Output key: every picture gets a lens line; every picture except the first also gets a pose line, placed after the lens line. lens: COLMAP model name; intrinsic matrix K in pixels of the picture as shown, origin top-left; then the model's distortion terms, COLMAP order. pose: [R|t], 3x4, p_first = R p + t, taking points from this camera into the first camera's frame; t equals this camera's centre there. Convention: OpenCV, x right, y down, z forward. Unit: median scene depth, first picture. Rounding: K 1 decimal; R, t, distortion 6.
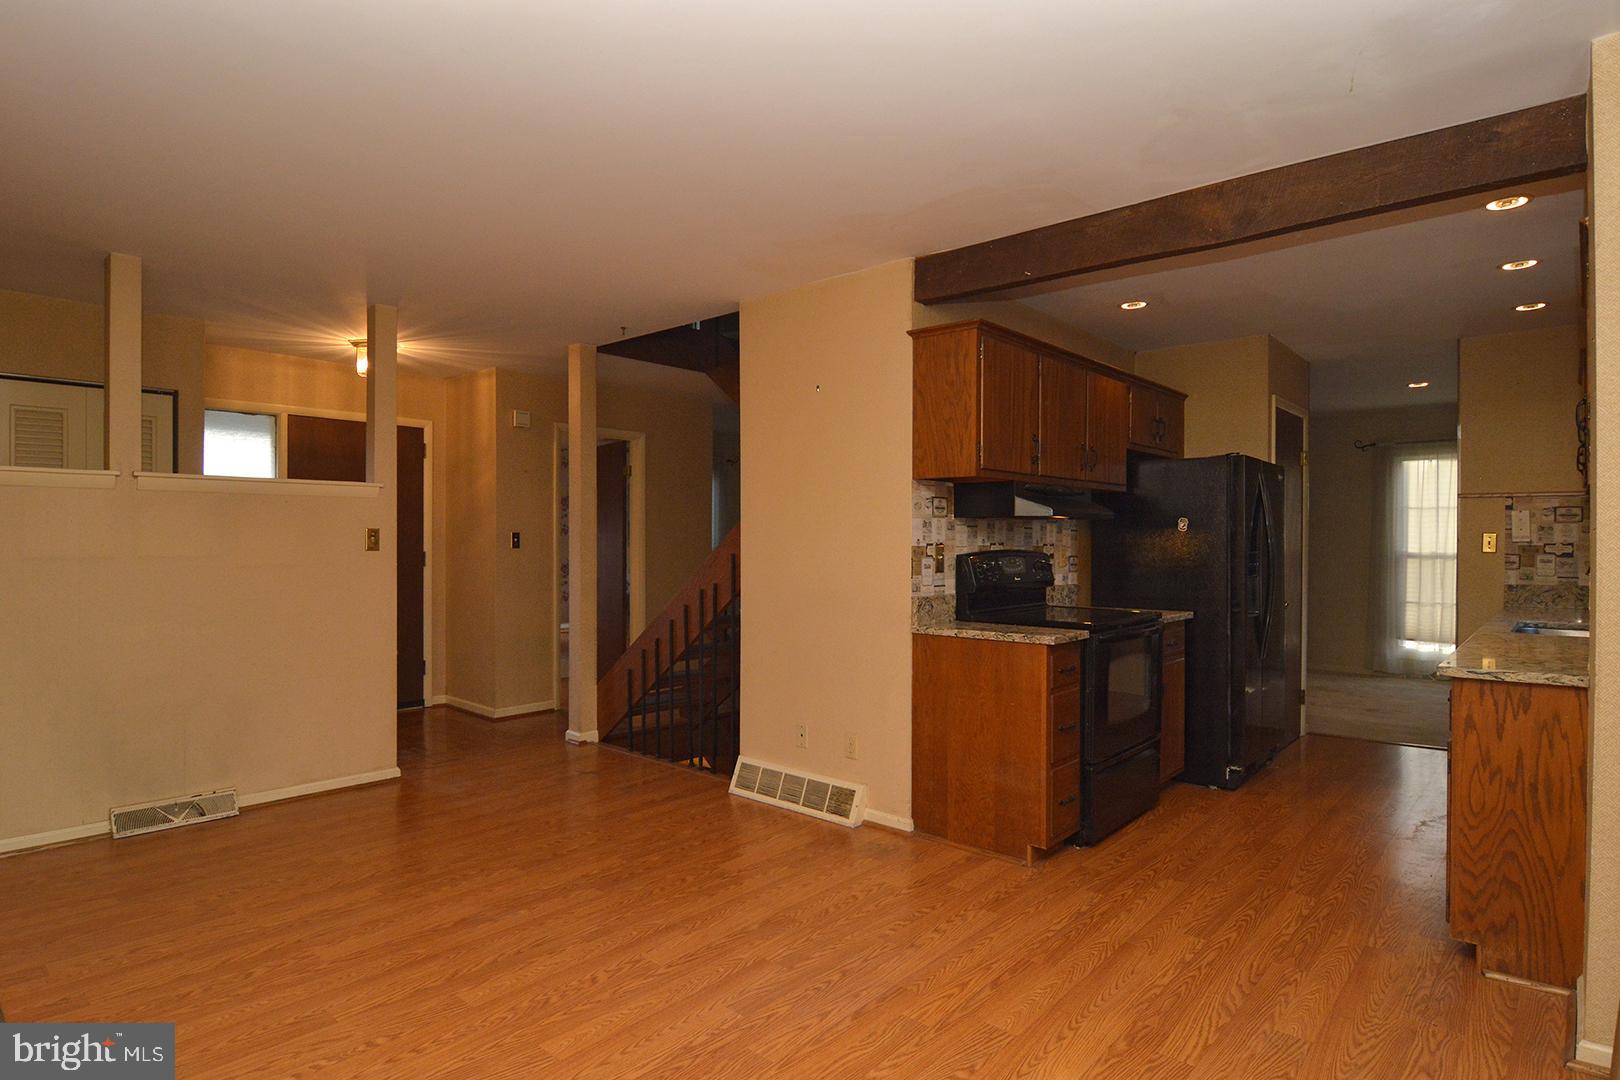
lens RADIAL K [[881.1, 0, 812.8], [0, 881.1, 548.5], [0, 0, 1]] dist [-0.008951, -0.004329]
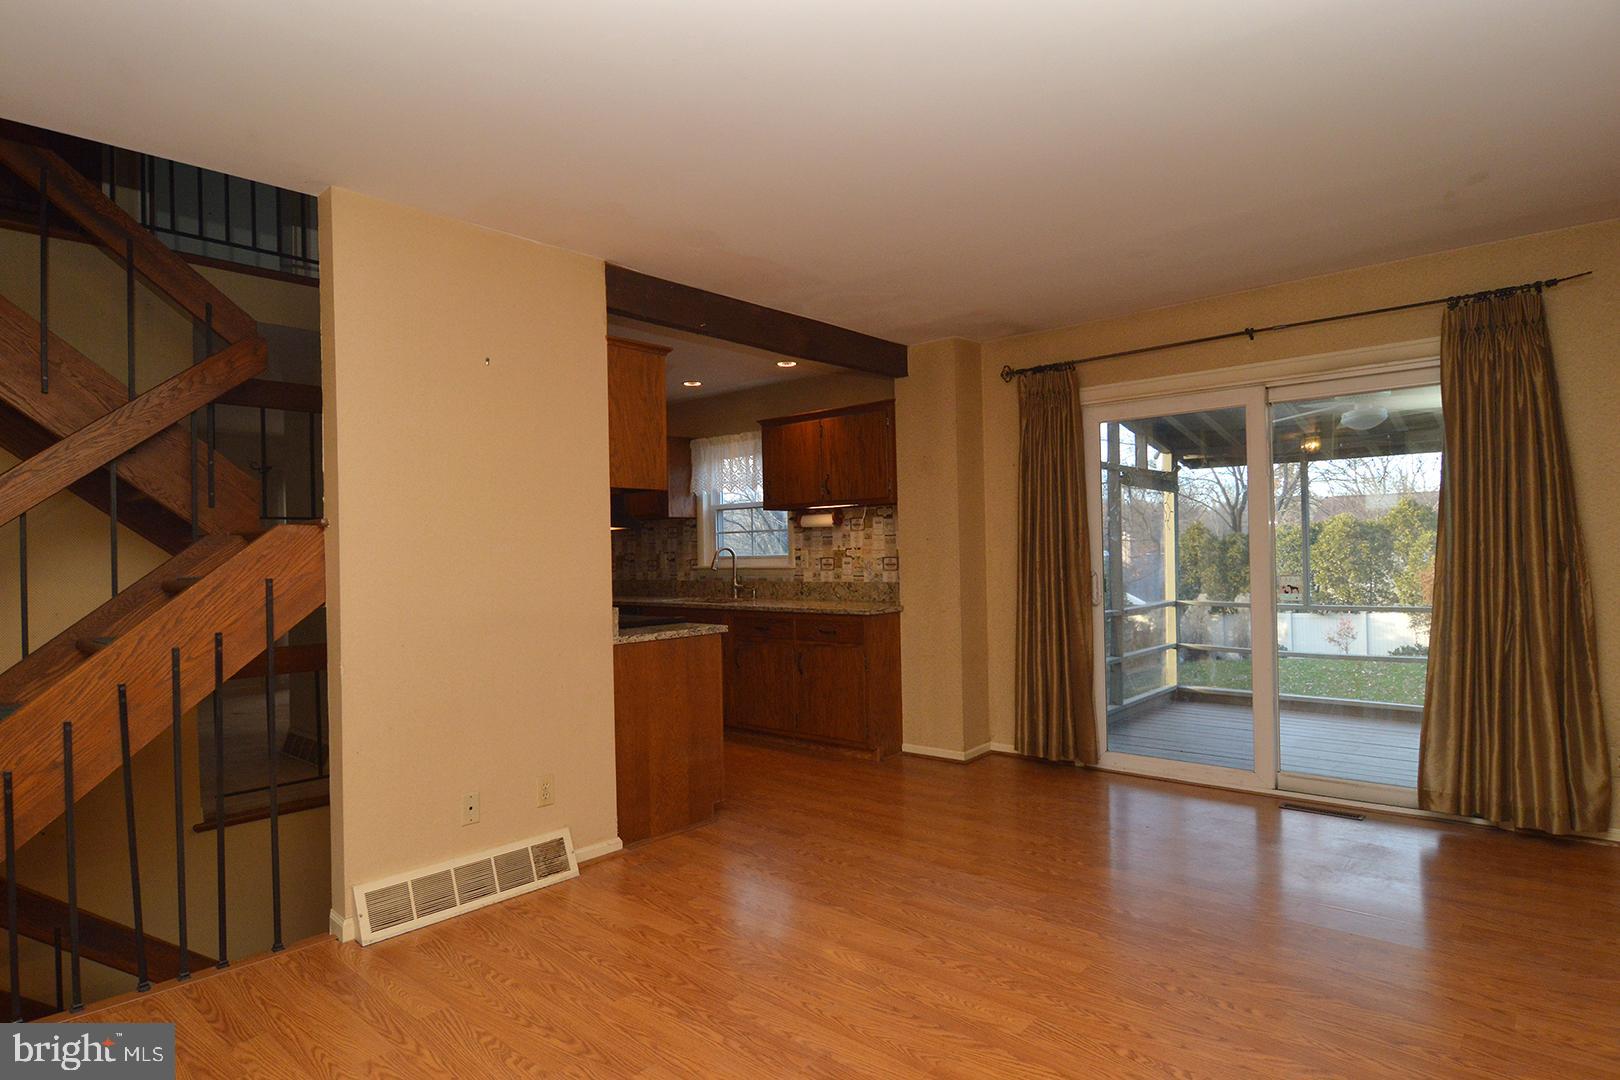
lens RADIAL K [[881.1, 0, 806.6], [0, 881.1, 547.4], [0, 0, 1]] dist [-0.008951, -0.004329]
pose [[0.010017, 0.001763, 0.999948, -0.655281], [0.032253, 0.999478, -0.002085, -0.002201], [-0.999430, 0.032272, 0.009955, 0.590605]]
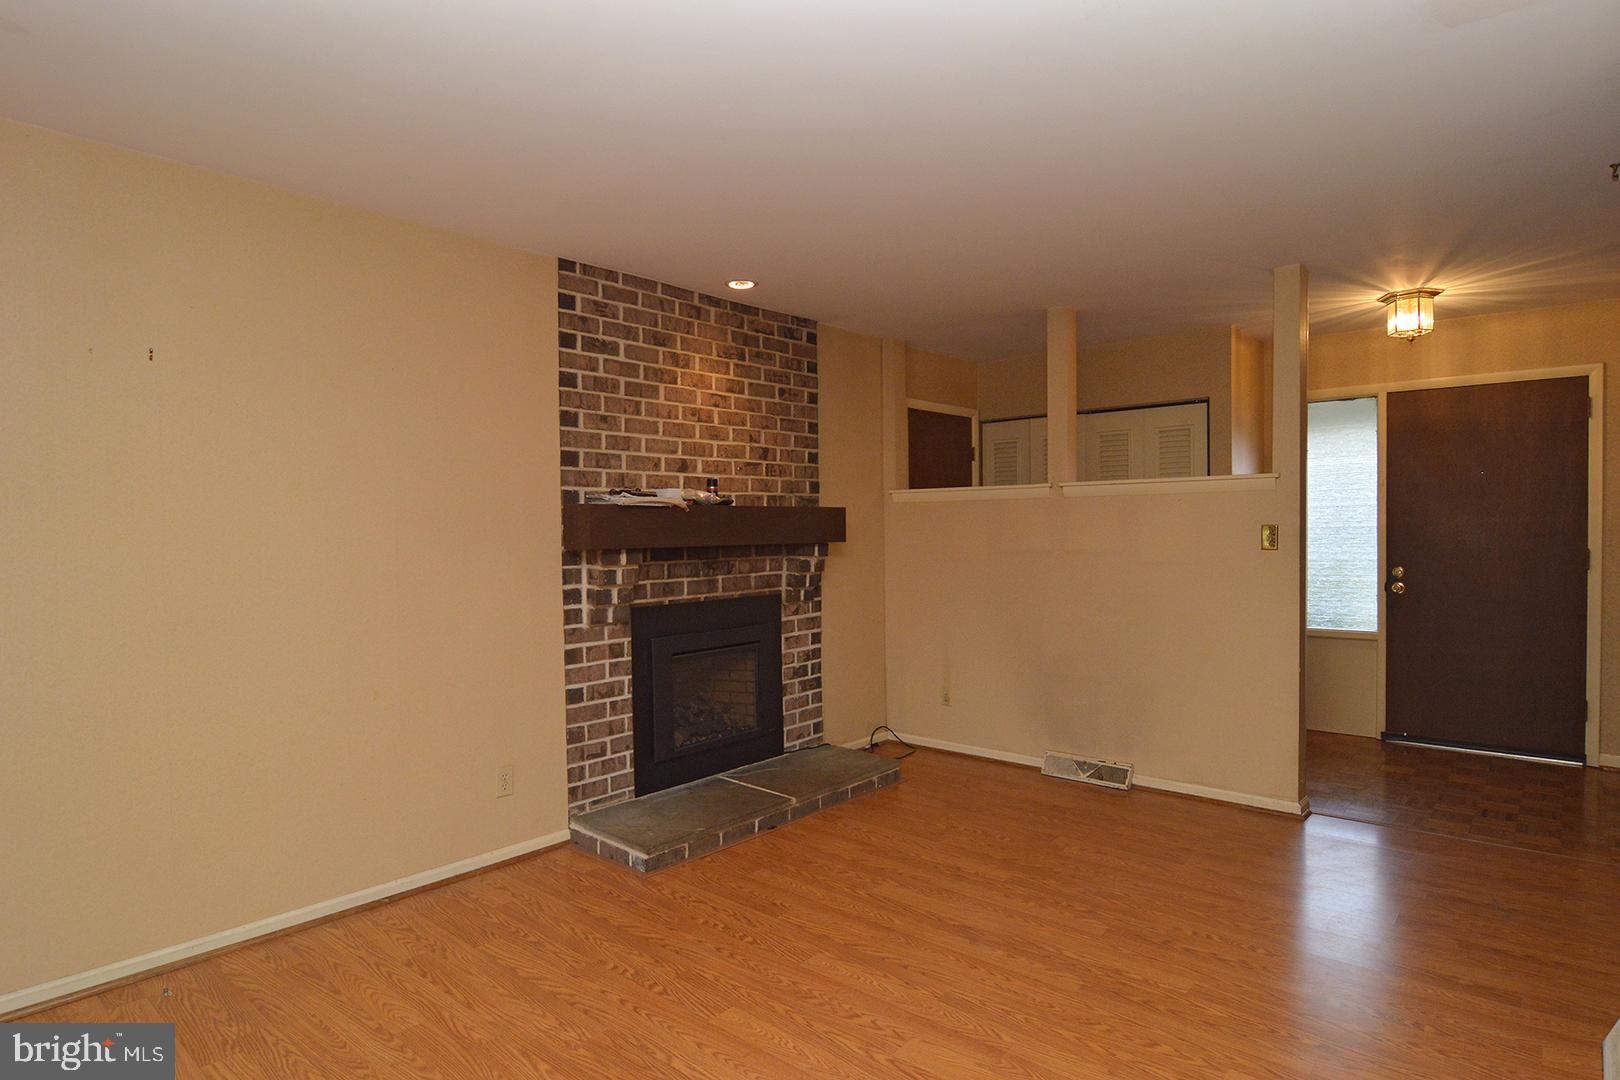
lens RADIAL K [[881.1, 0, 805.3], [0, 881.1, 539.4], [0, 0, 1]] dist [-0.008951, -0.004329]
pose [[0.005042, 0.009235, -0.999945, 0.350832], [0.000431, 0.999957, 0.009237, -0.014713], [0.999987, -0.000477, 0.005038, 0.481439]]
